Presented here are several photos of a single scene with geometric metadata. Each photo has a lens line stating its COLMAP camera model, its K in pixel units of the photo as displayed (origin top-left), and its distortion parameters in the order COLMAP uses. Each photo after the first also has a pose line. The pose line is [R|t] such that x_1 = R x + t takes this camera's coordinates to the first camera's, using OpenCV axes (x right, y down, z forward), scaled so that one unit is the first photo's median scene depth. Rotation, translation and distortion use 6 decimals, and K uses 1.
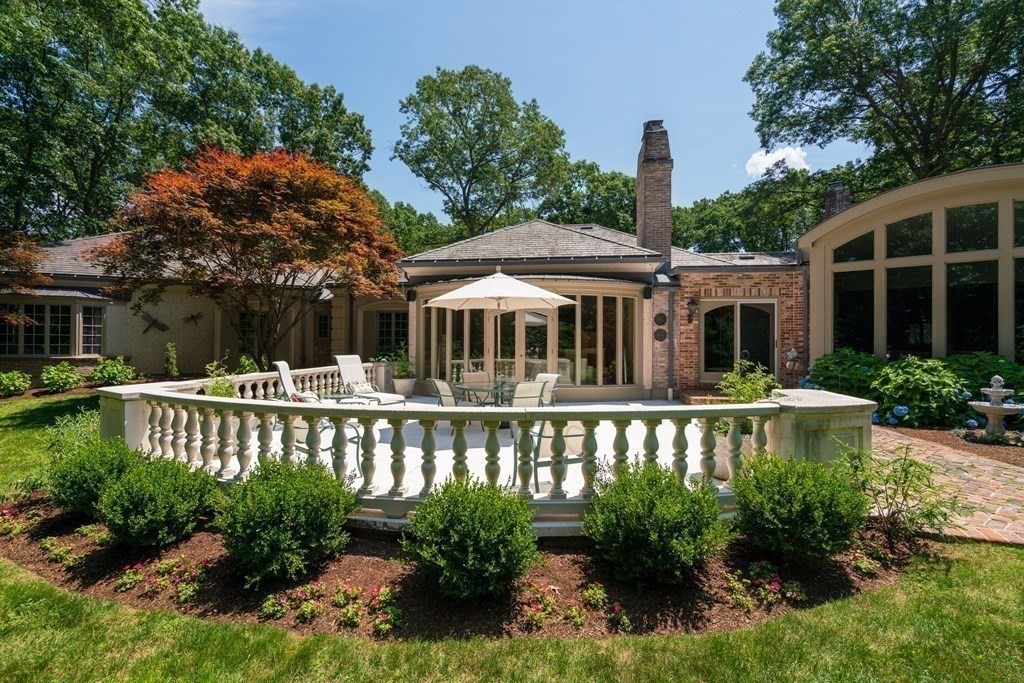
lens RADIAL K [[471.3, 0, 511.6], [0, 471.3, 337.0], [0, 0, 1]] dist [-0.004679, -0.000067]
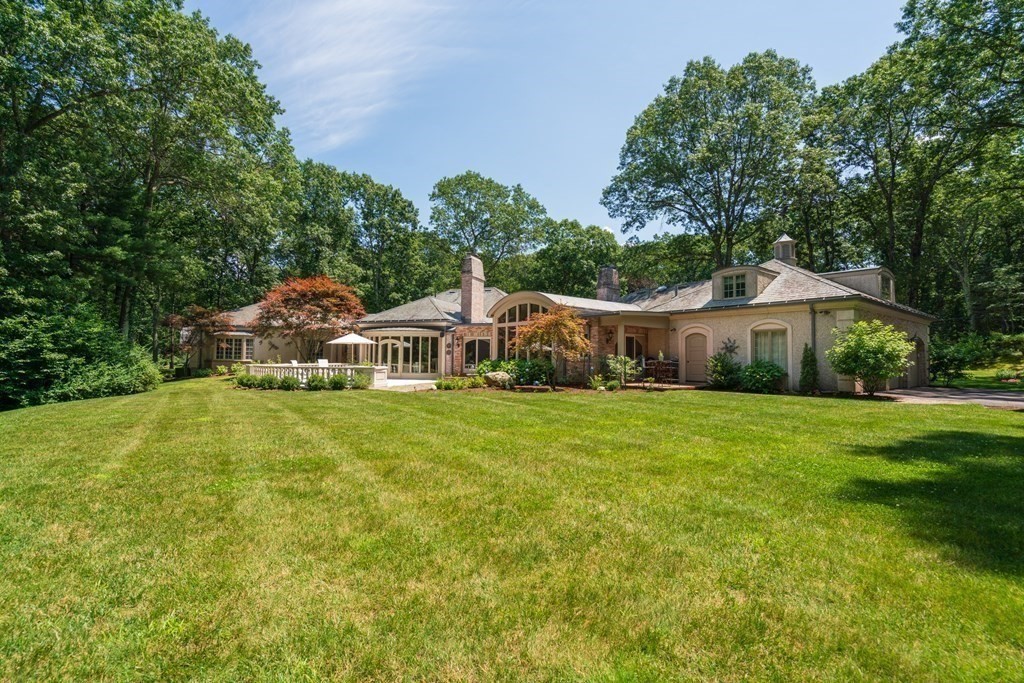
lens RADIAL K [[471.3, 0, 512.3], [0, 471.3, 345.1], [0, 0, 1]] dist [-0.004679, -0.000067]
pose [[0.970460, -0.000150, -0.241264, 1.026890], [-0.002342, 0.999947, -0.010045, -0.015338], [0.241252, 0.010313, 0.970408, -1.043642]]
